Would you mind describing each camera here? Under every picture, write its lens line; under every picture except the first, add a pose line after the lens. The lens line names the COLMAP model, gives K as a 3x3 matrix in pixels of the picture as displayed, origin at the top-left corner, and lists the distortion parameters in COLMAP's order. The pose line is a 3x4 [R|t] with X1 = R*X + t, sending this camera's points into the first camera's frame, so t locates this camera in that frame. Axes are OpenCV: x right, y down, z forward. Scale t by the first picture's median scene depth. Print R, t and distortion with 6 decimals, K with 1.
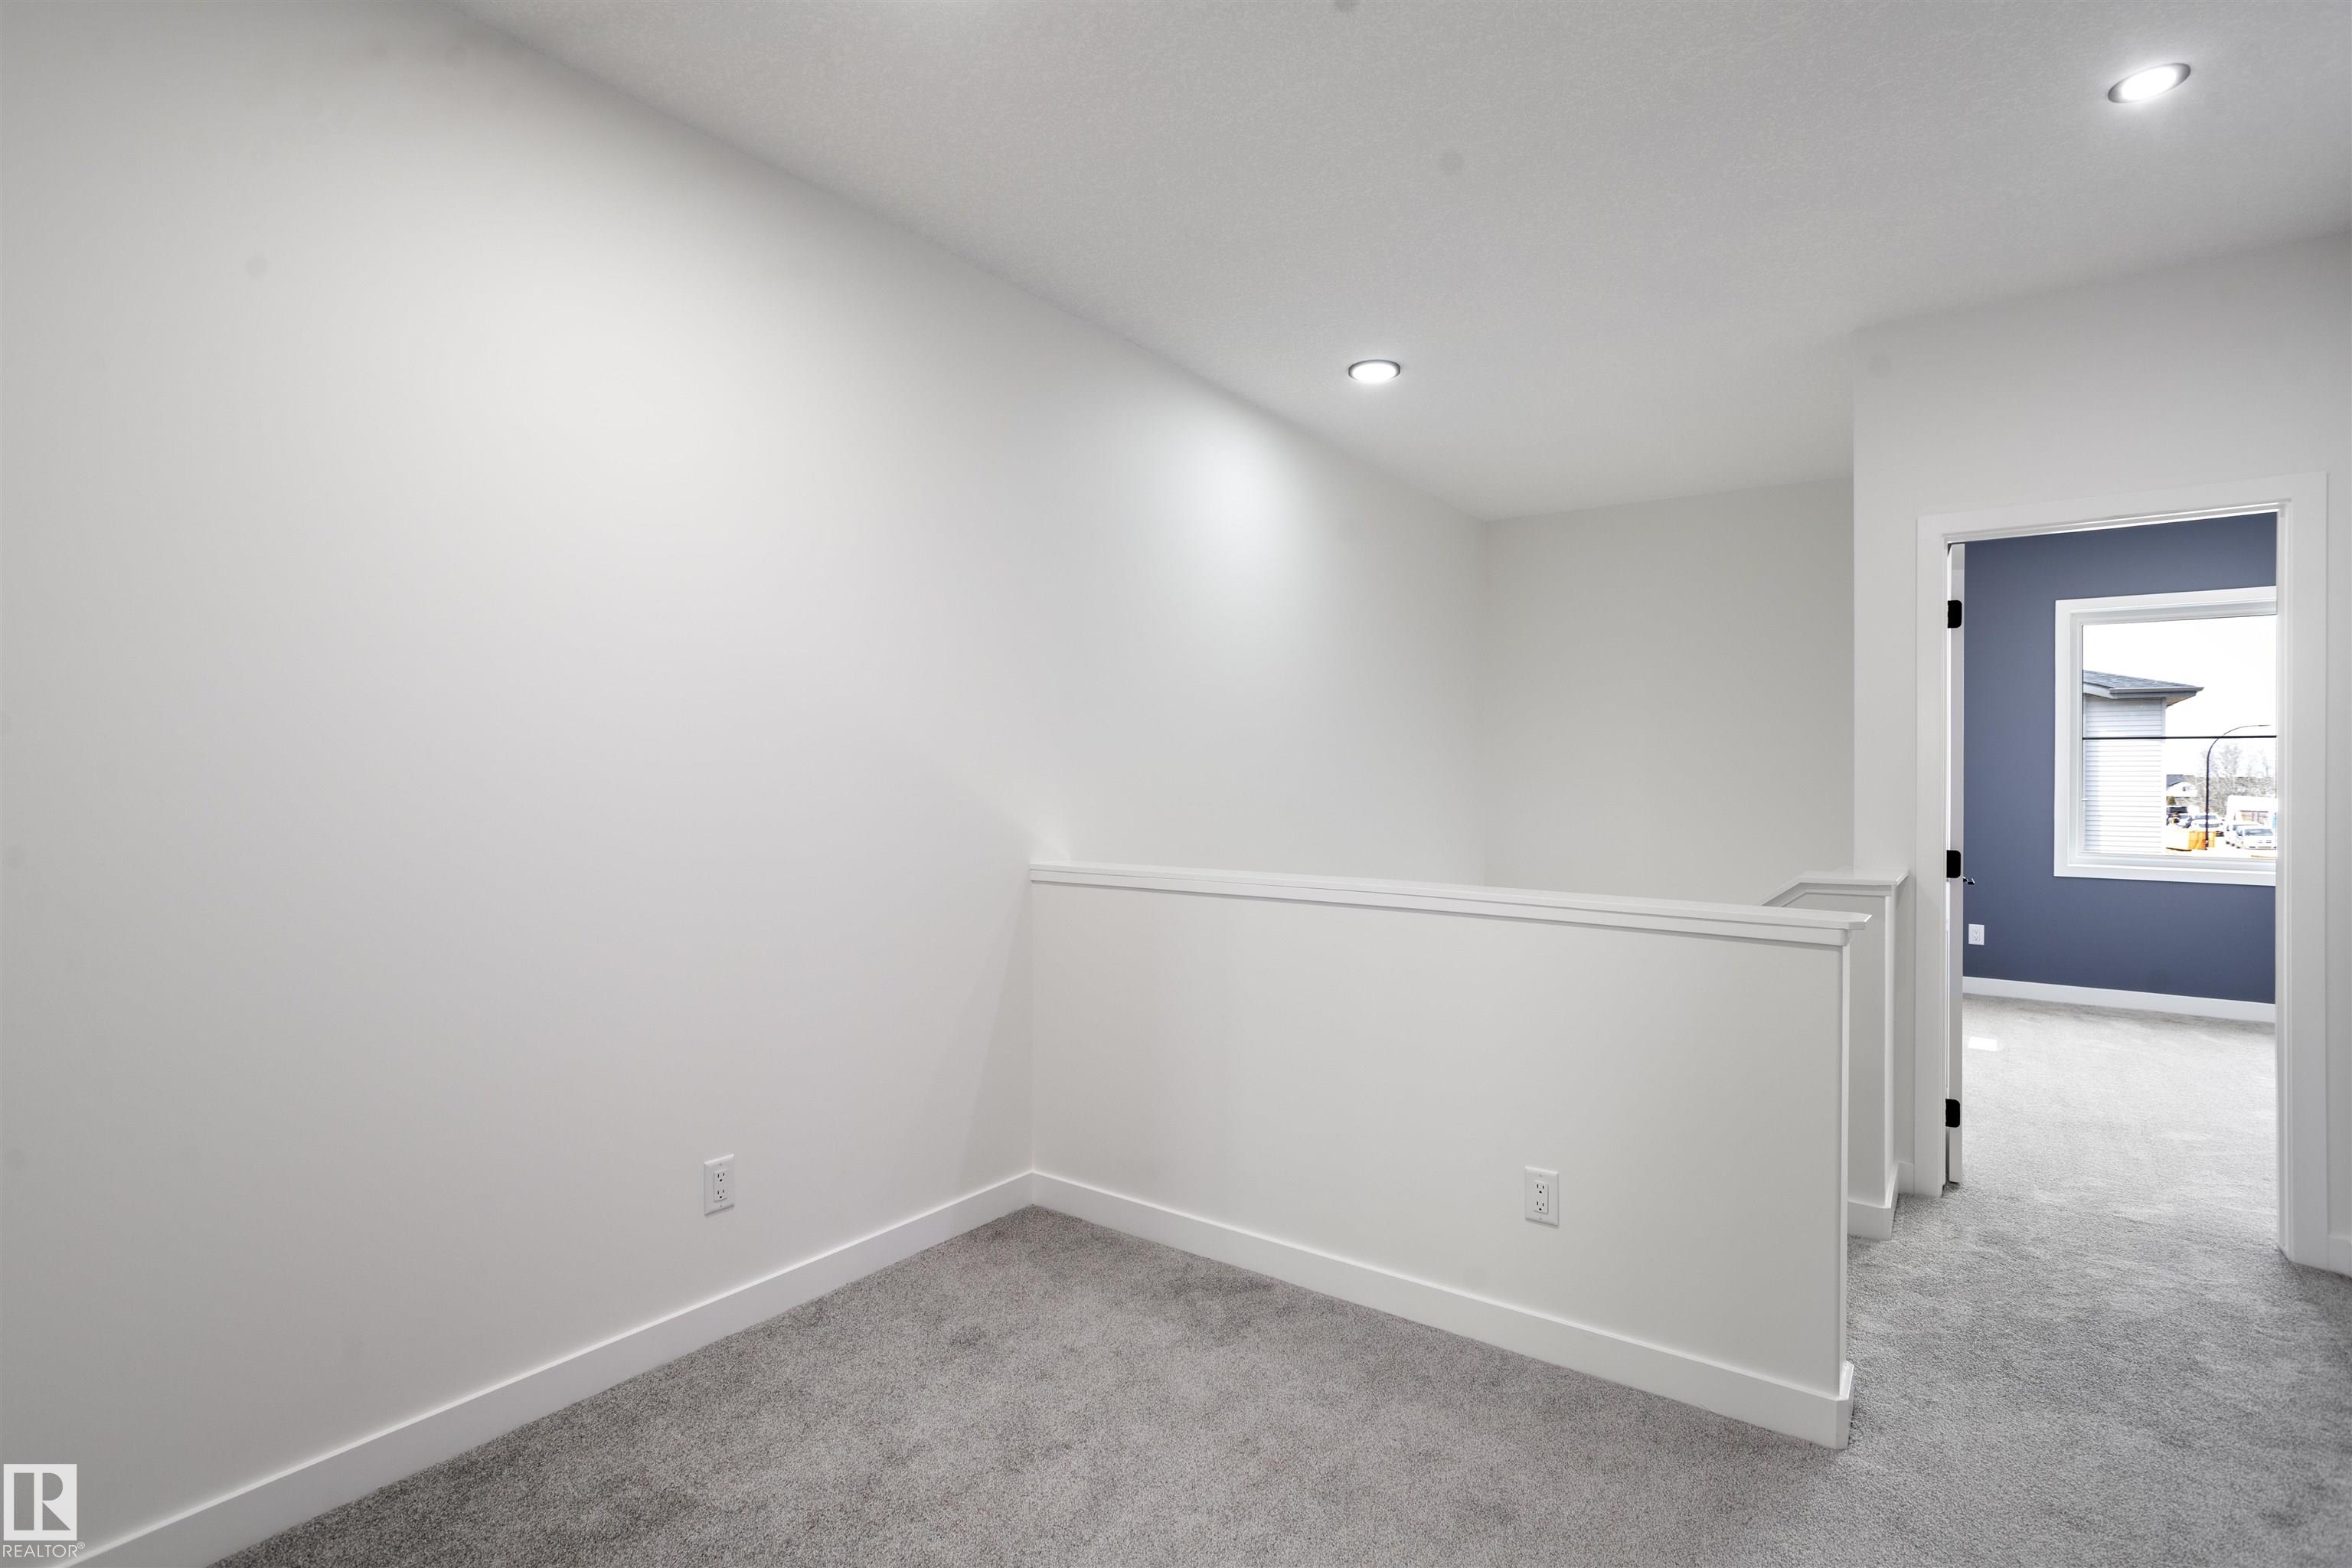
lens RADIAL K [[1154.1, 0, 1166.8], [0, 1154.1, 777.8], [0, 0, 1]] dist [-0.026170, 0.012222]
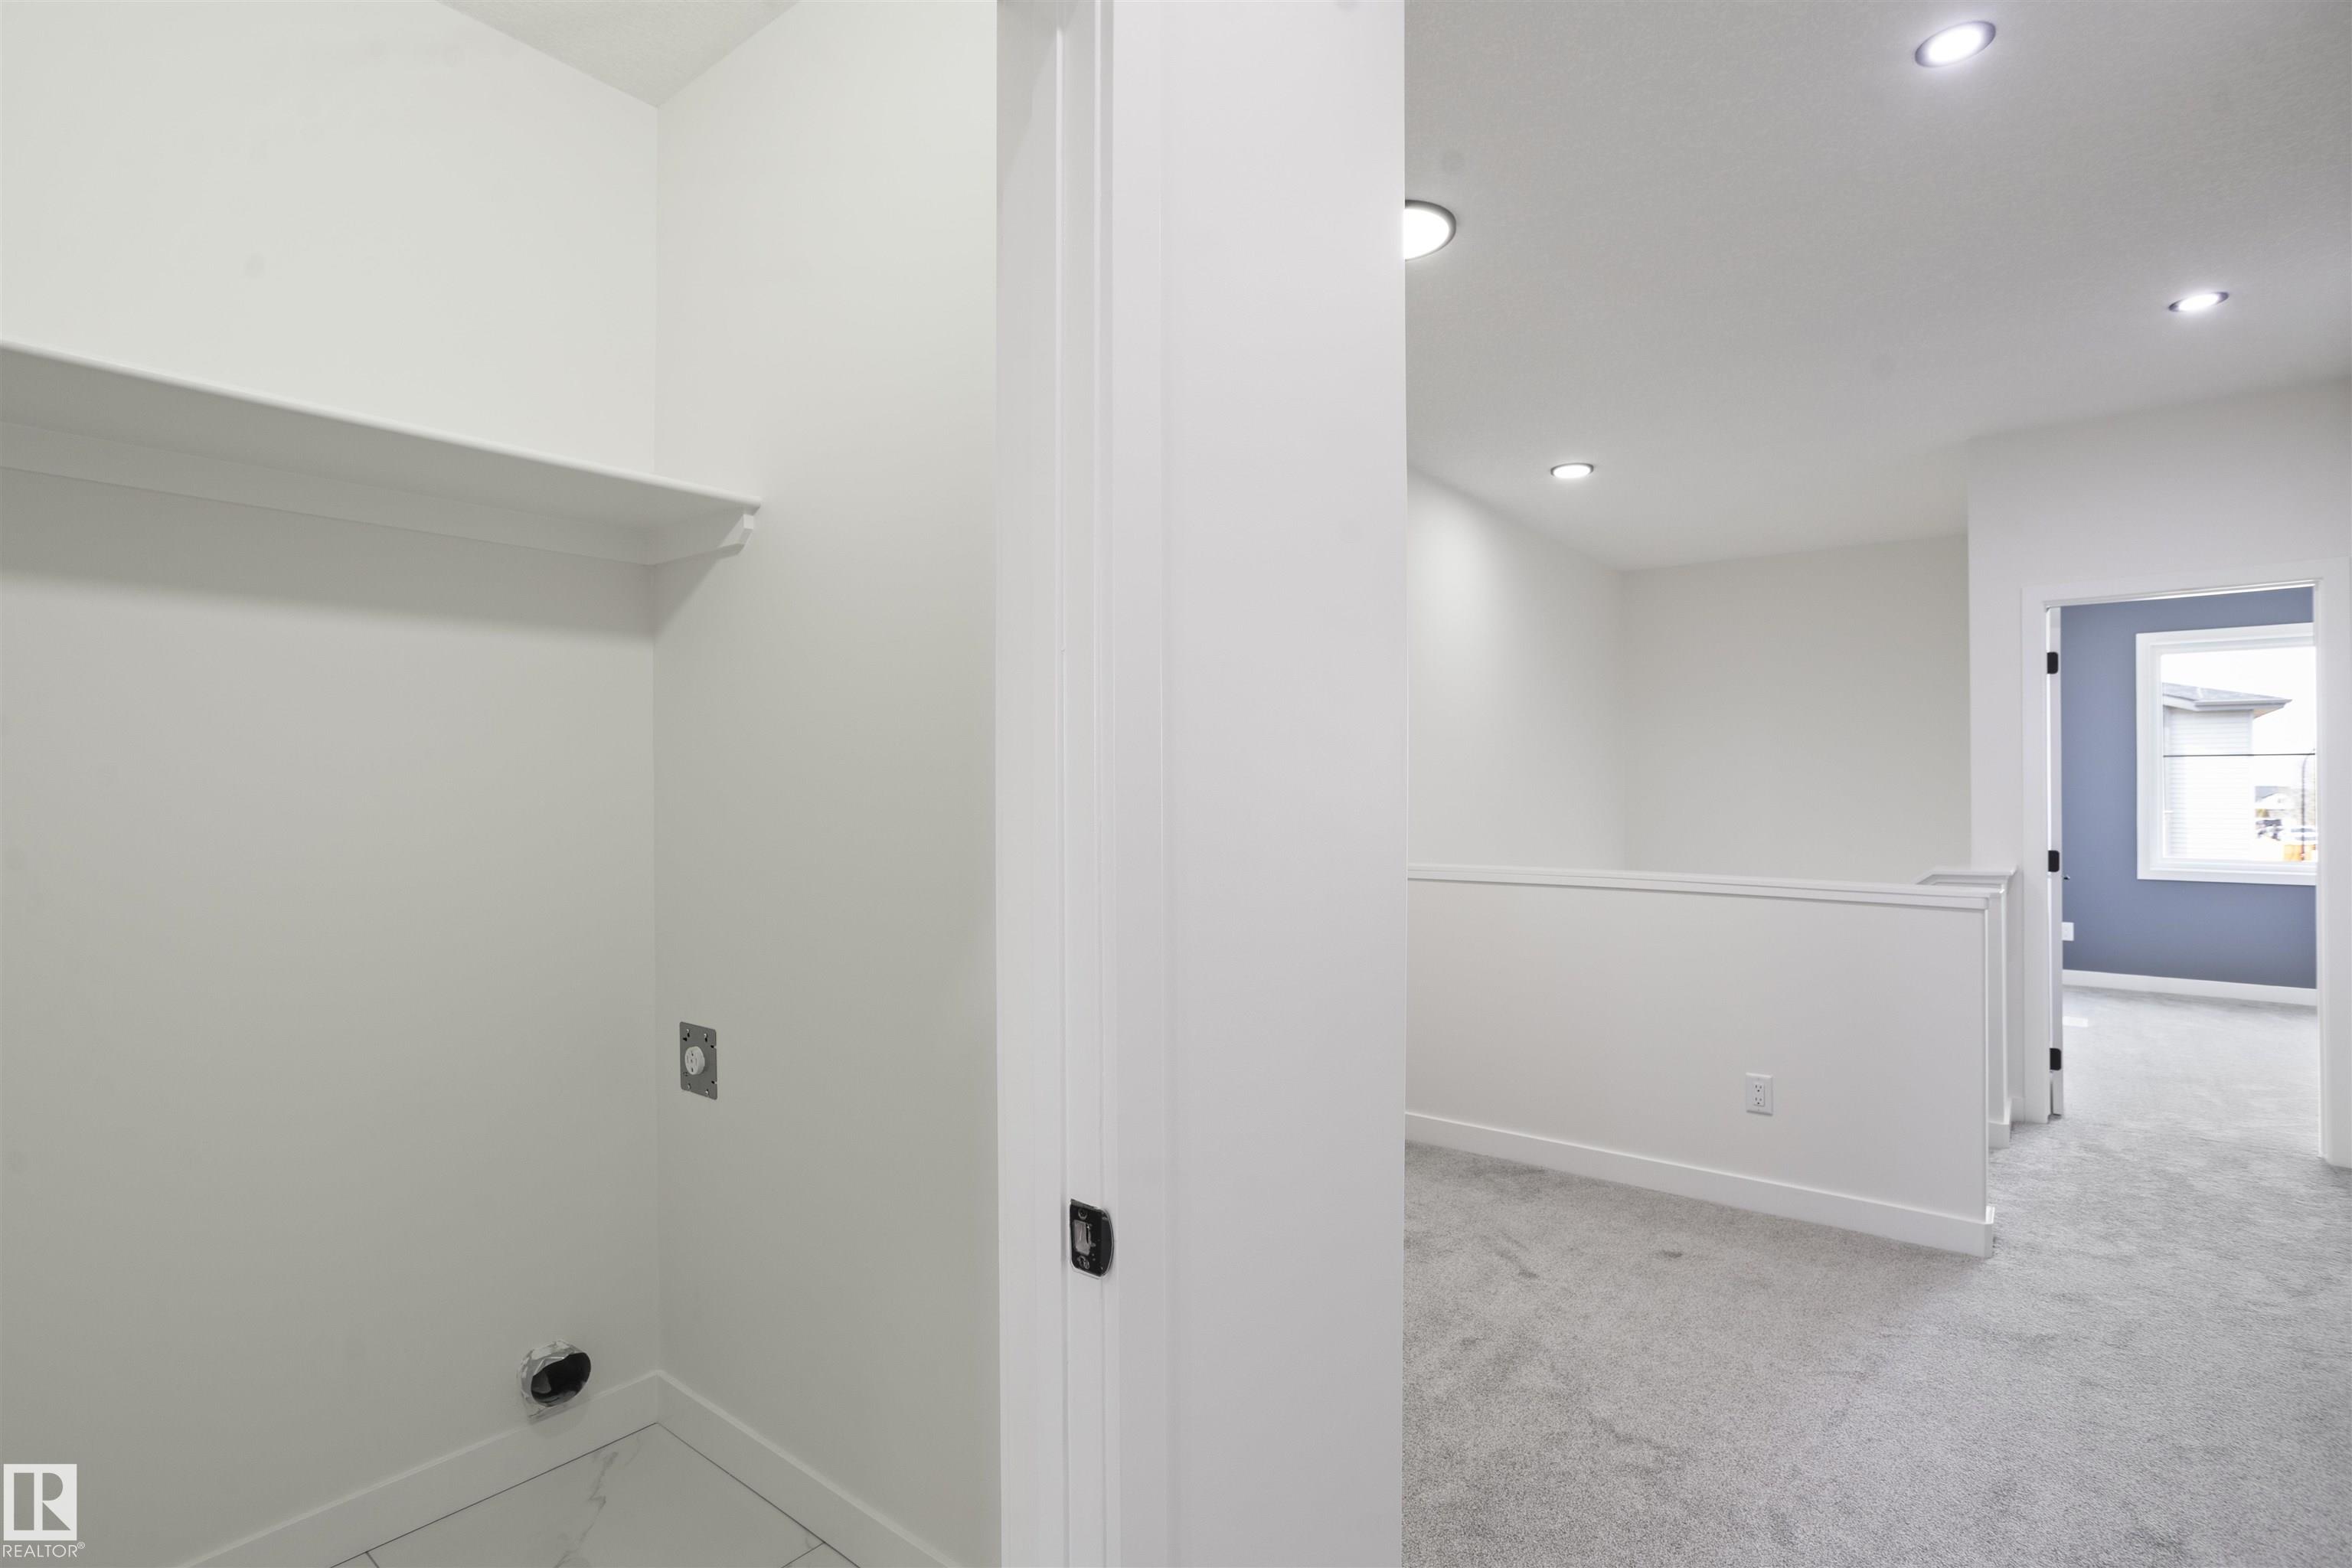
lens RADIAL K [[1154.1, 0, 1171.7], [0, 1154.1, 789.5], [0, 0, 1]] dist [-0.026170, 0.012222]
pose [[0.999058, -0.006667, -0.042890, -0.254589], [0.006413, 0.999961, -0.006072, -0.001707], [0.042929, 0.005791, 0.999061, -0.332530]]
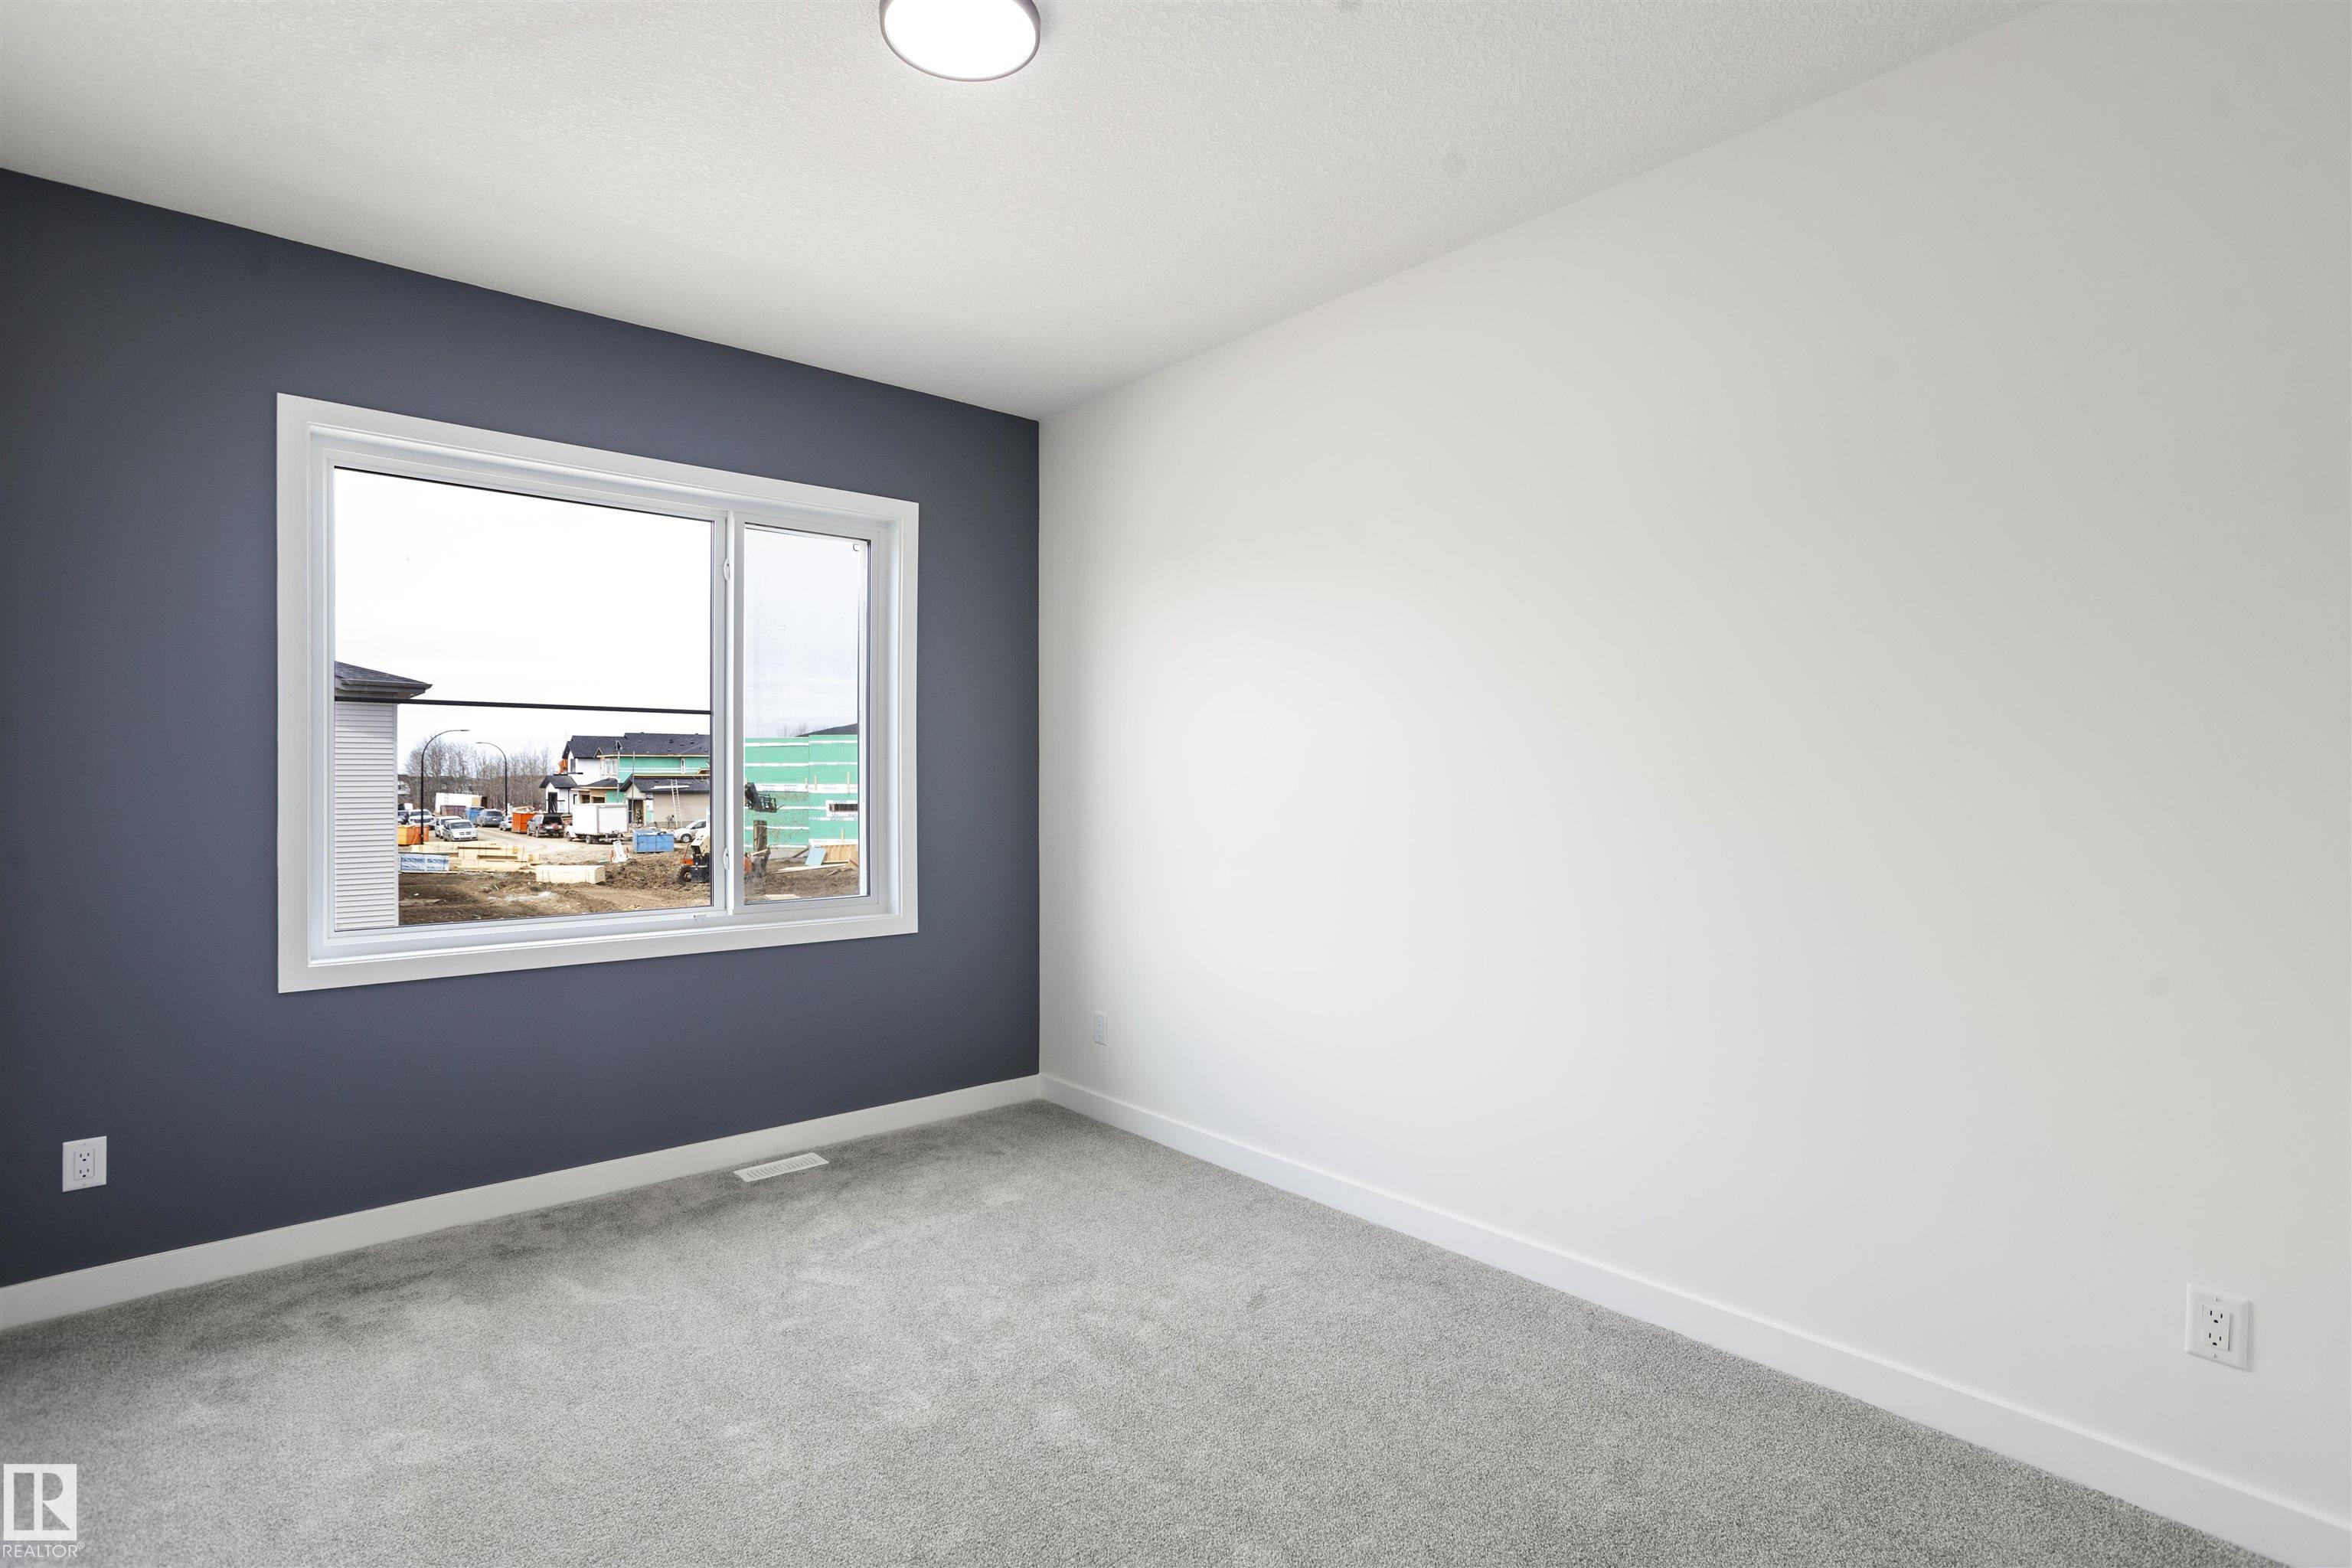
lens RADIAL K [[1154.1, 0, 1170.6], [0, 1154.1, 786.5], [0, 0, 1]] dist [-0.026170, 0.012222]
pose [[0.244891, -0.010540, 0.969493, 0.893532], [0.003391, 0.999944, 0.010015, 0.005837], [-0.969545, 0.000835, 0.244913, 1.143499]]
